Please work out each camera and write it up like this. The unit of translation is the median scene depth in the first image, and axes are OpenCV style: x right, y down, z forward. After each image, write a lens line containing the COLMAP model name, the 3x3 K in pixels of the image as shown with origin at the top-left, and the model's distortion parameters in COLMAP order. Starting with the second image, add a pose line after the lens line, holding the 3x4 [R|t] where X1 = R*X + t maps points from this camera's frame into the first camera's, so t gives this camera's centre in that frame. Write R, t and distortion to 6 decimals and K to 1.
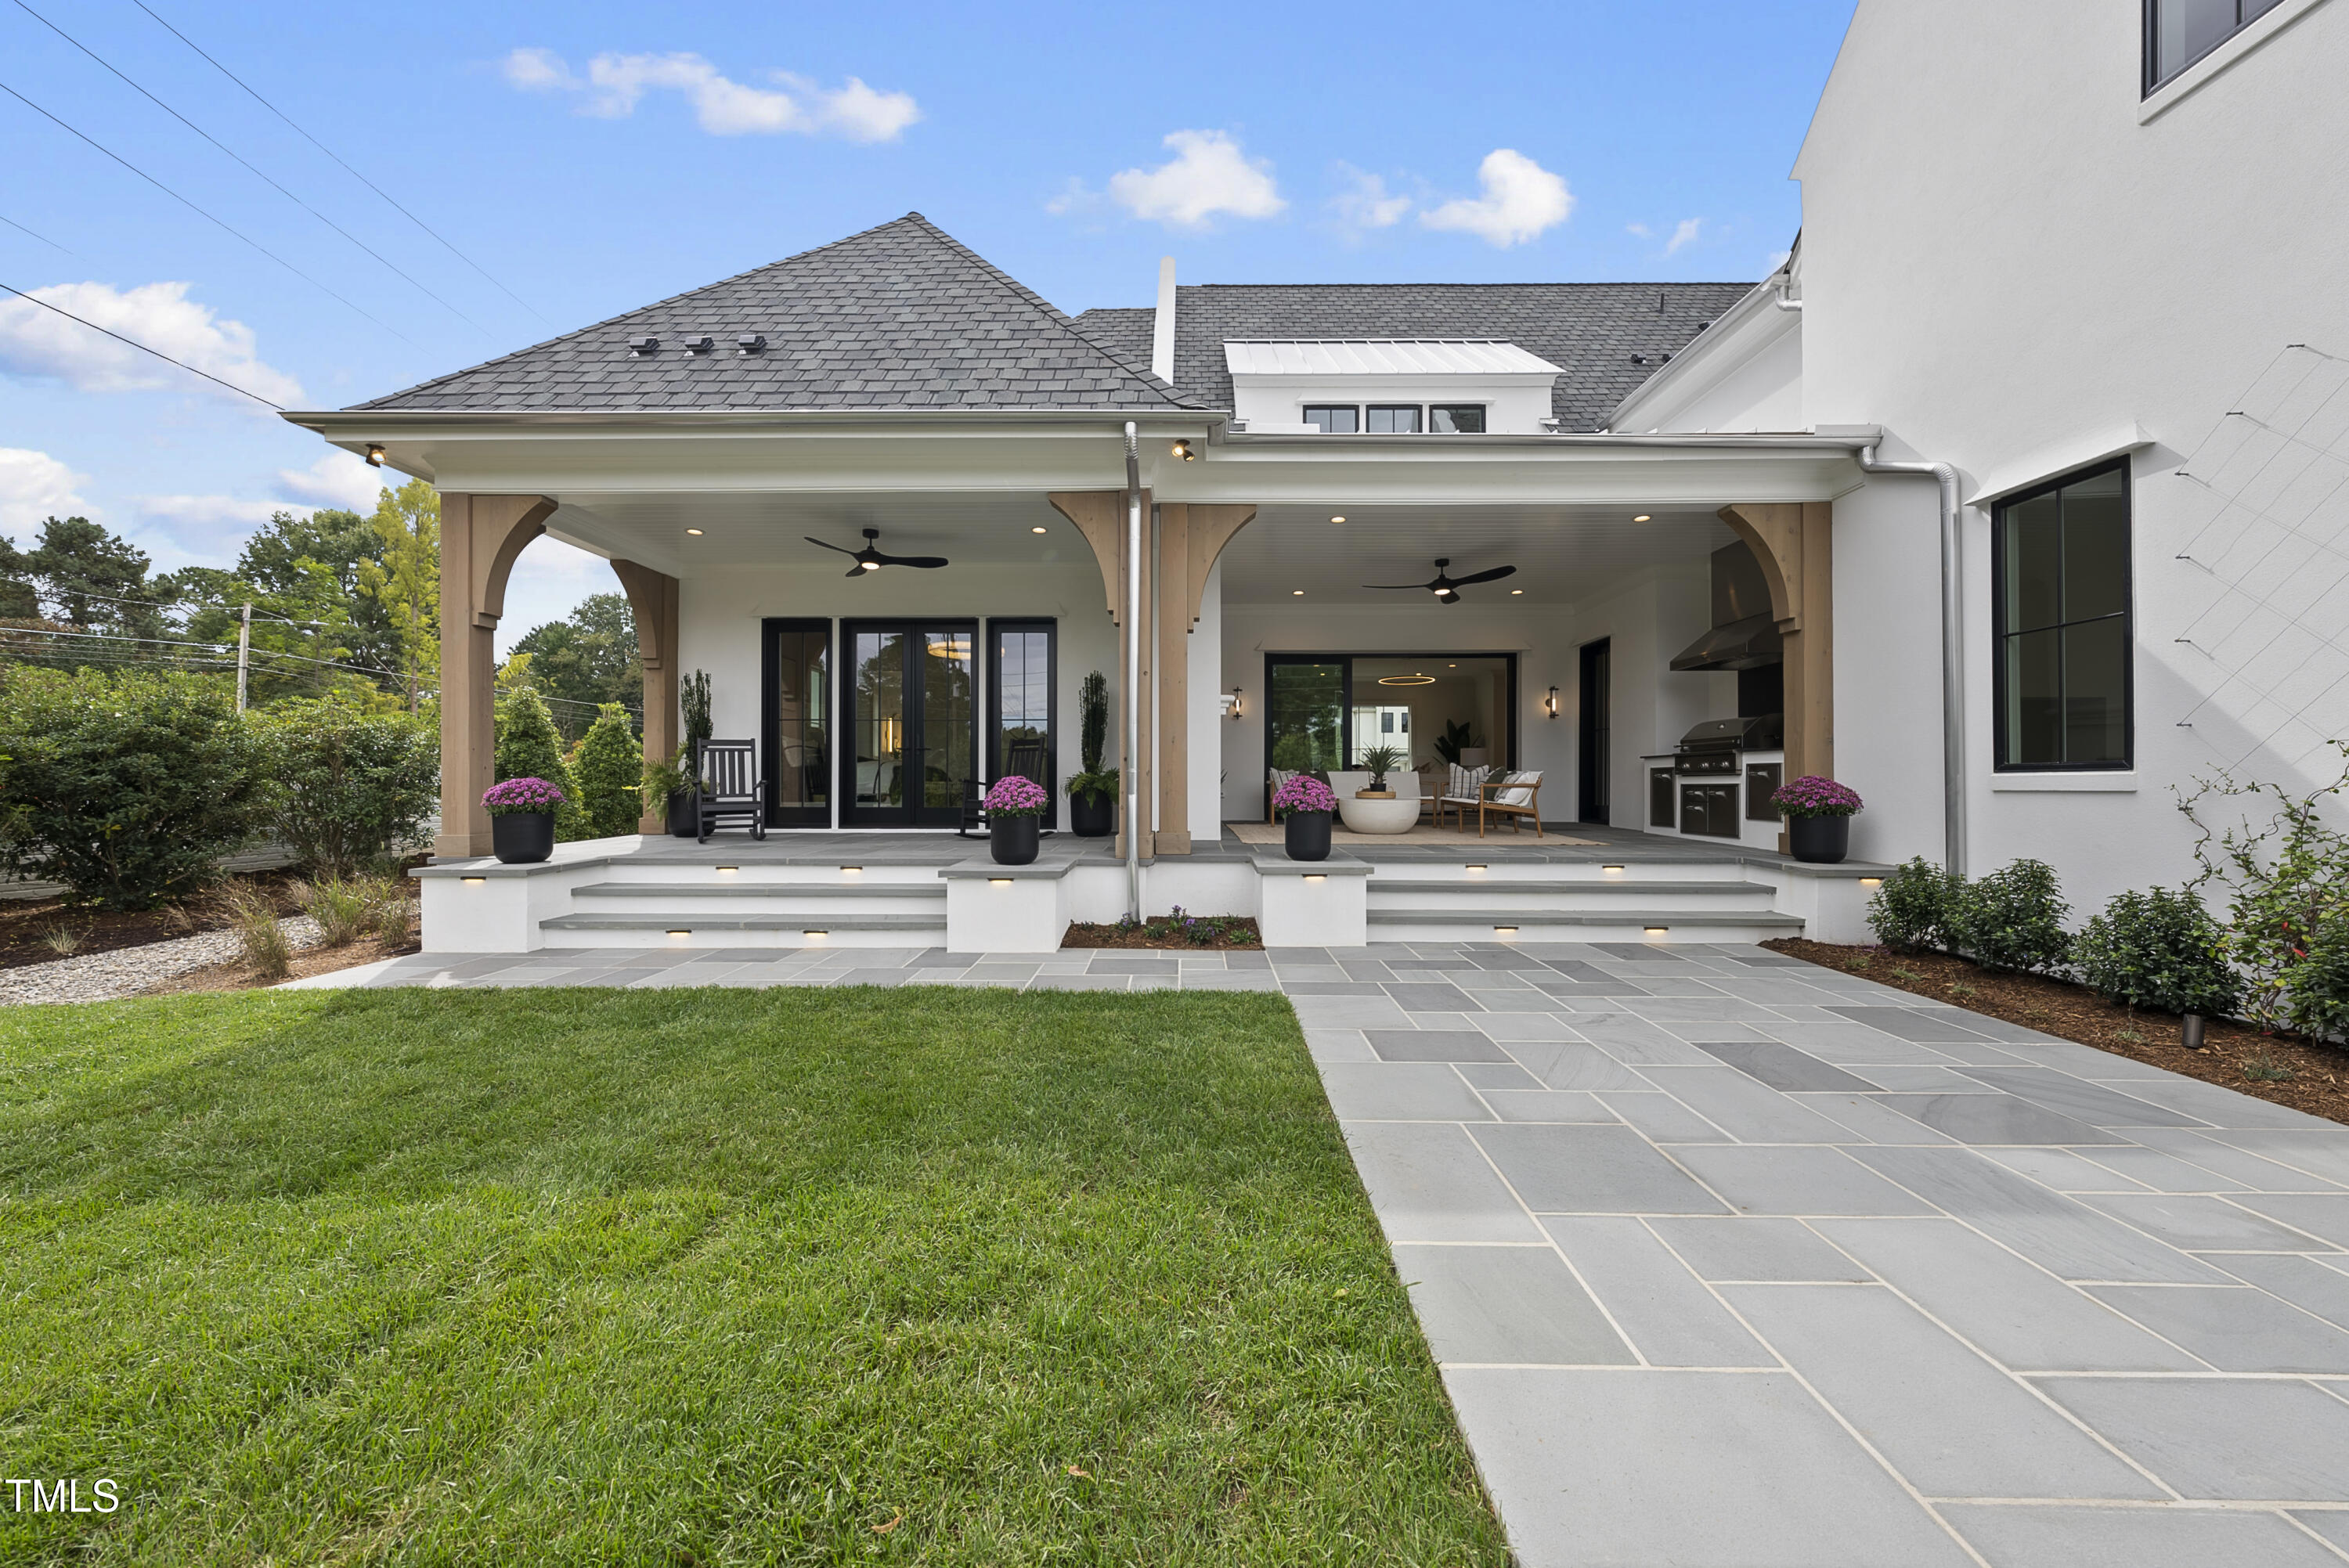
lens RADIAL K [[809.3, 0, 1174.5], [0, 809.3, 784.0], [0, 0, 1]] dist [0.002168, -0.000086]
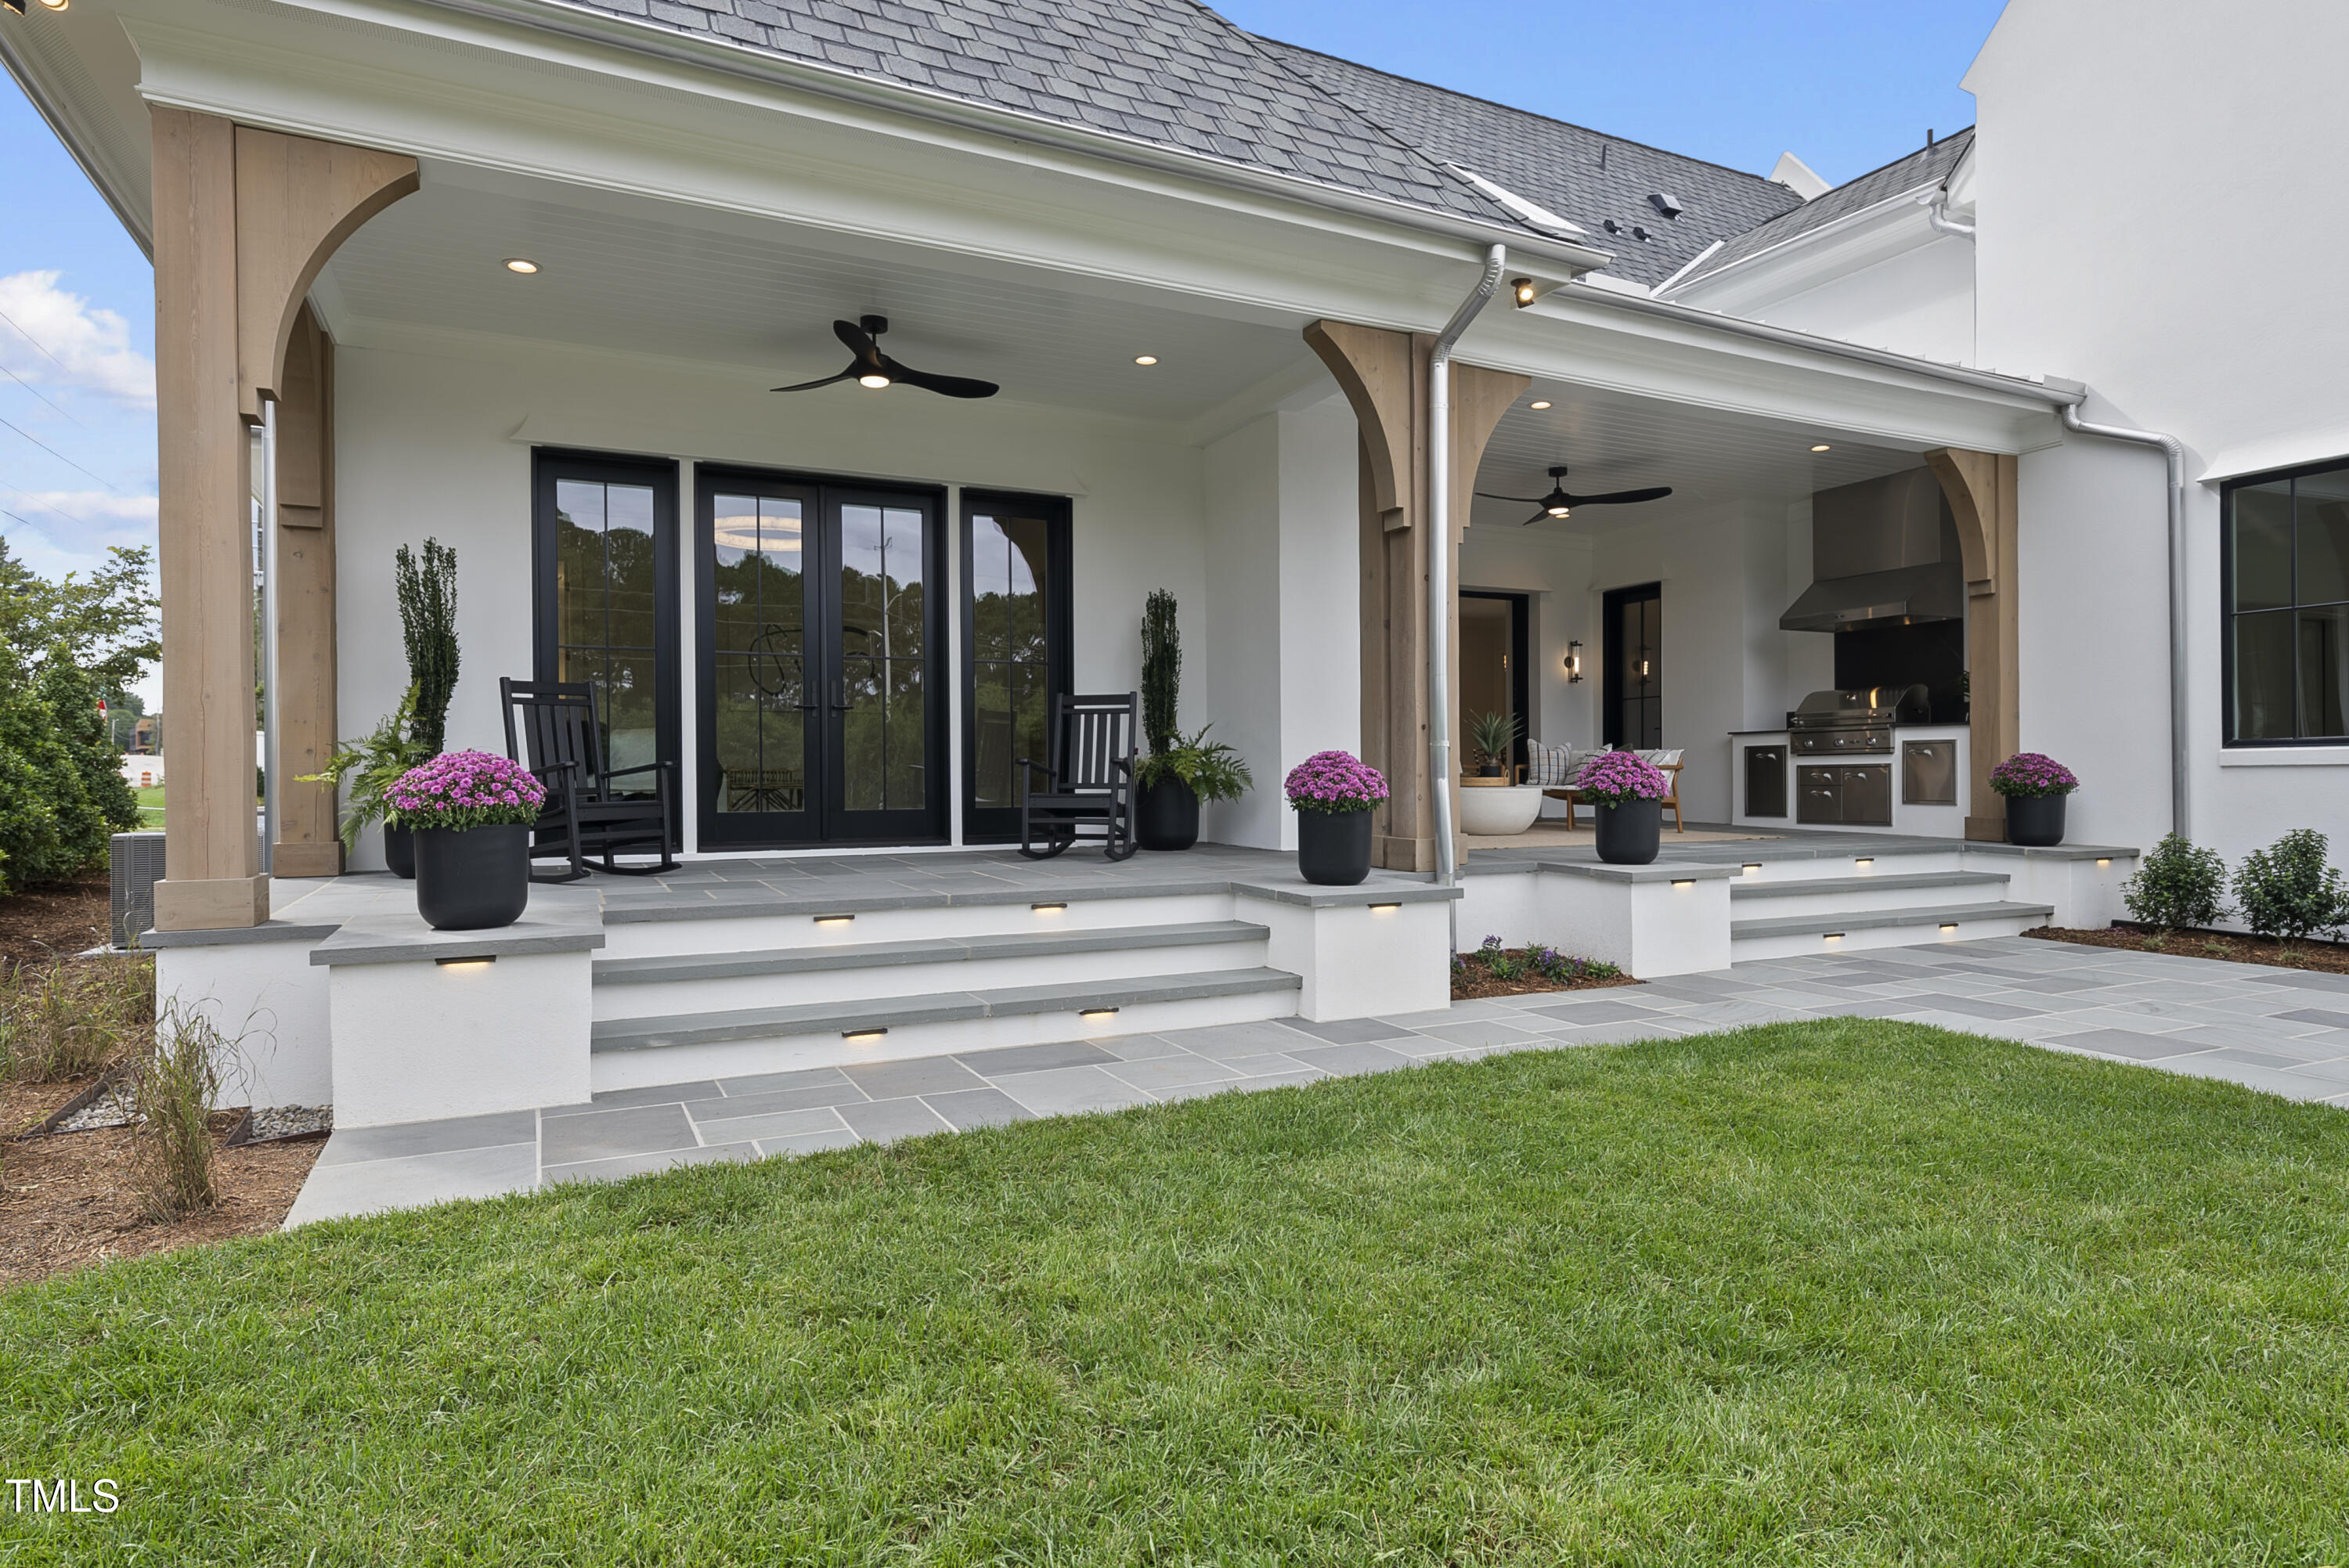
lens RADIAL K [[1319.9, 0, 1179.0], [0, 1319.9, 798.5], [0, 0, 1]] dist [0.046887, -0.038430]
pose [[0.884024, -0.014838, 0.467206, -0.741135], [0.007510, 0.999818, 0.017544, 0.007104], [-0.467381, -0.012000, 0.883974, 0.096129]]
